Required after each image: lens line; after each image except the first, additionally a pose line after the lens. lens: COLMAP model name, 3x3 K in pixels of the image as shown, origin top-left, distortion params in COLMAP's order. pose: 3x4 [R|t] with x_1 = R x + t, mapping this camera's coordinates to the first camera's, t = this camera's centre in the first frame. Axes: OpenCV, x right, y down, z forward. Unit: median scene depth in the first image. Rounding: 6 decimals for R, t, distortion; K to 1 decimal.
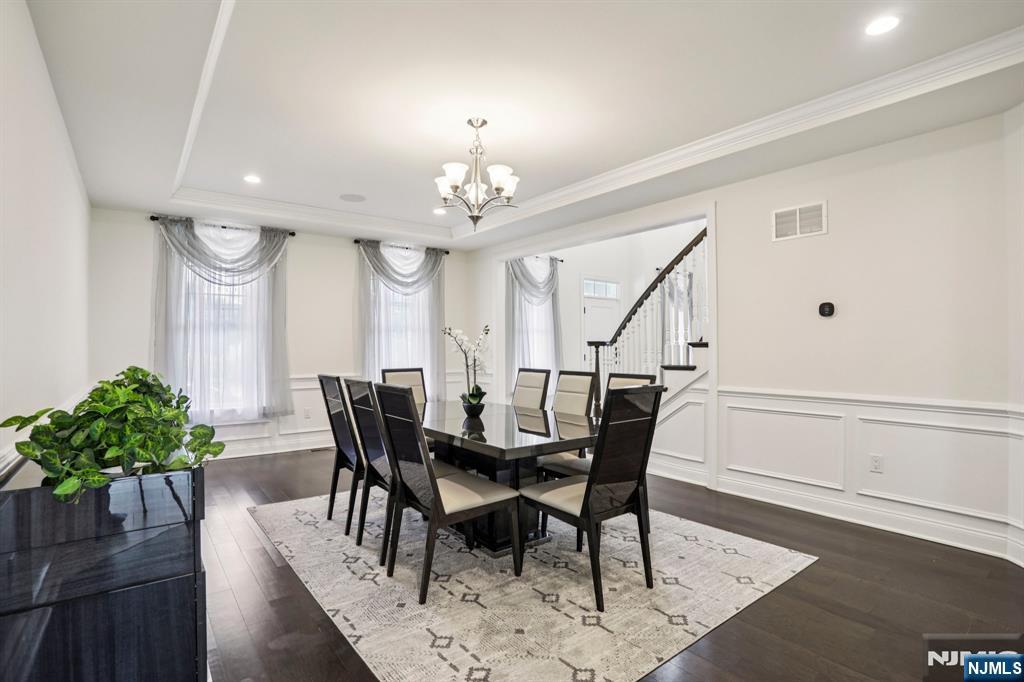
lens RADIAL K [[497.6, 0, 508.4], [0, 497.6, 344.5], [0, 0, 1]] dist [-0.056895, 0.018830]
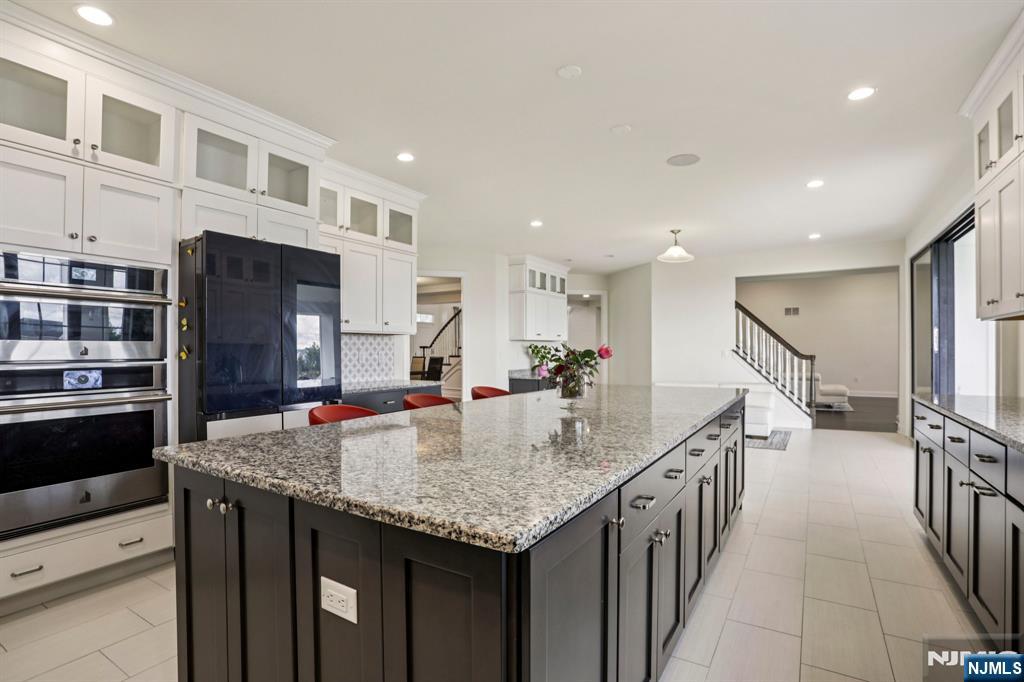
lens RADIAL K [[497.6, 0, 511.5], [0, 497.6, 341.9], [0, 0, 1]] dist [-0.056895, 0.018830]
pose [[0.931626, 0.009756, 0.363288, -0.280334], [-0.004966, 0.999888, -0.014116, 0.003903], [-0.363385, 0.011347, 0.931570, -1.296539]]
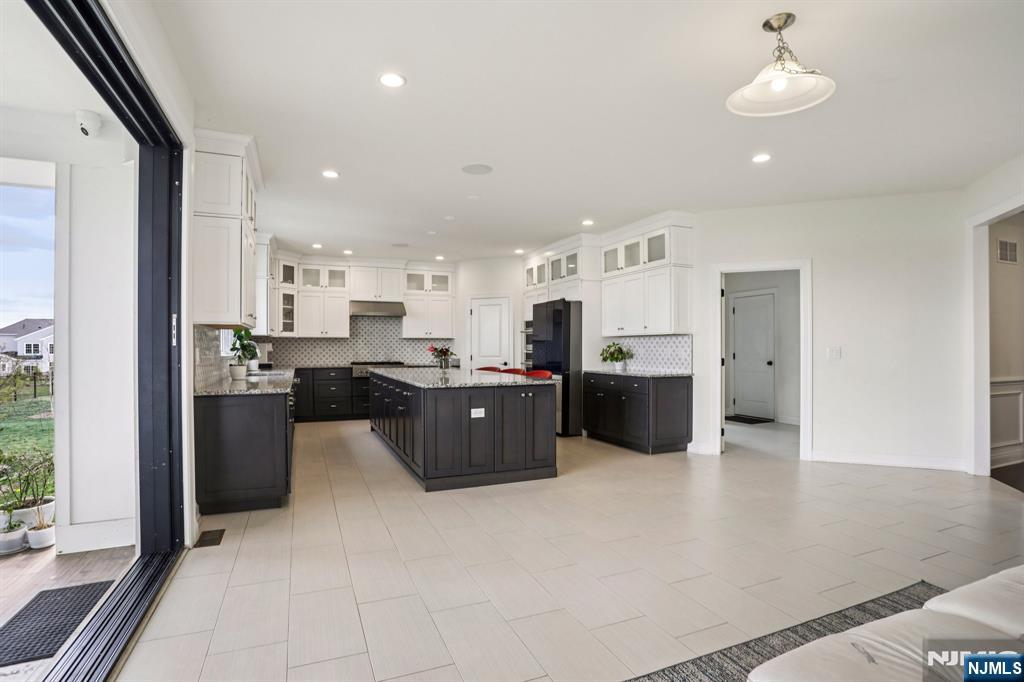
lens RADIAL K [[497.6, 0, 502.7], [0, 497.6, 343.5], [0, 0, 1]] dist [-0.056895, 0.018830]
pose [[-0.258751, 0.001083, -0.965943, 0.868575], [0.004052, 0.999992, 0.000036, -0.002230], [0.965936, -0.003905, -0.258753, -0.535041]]
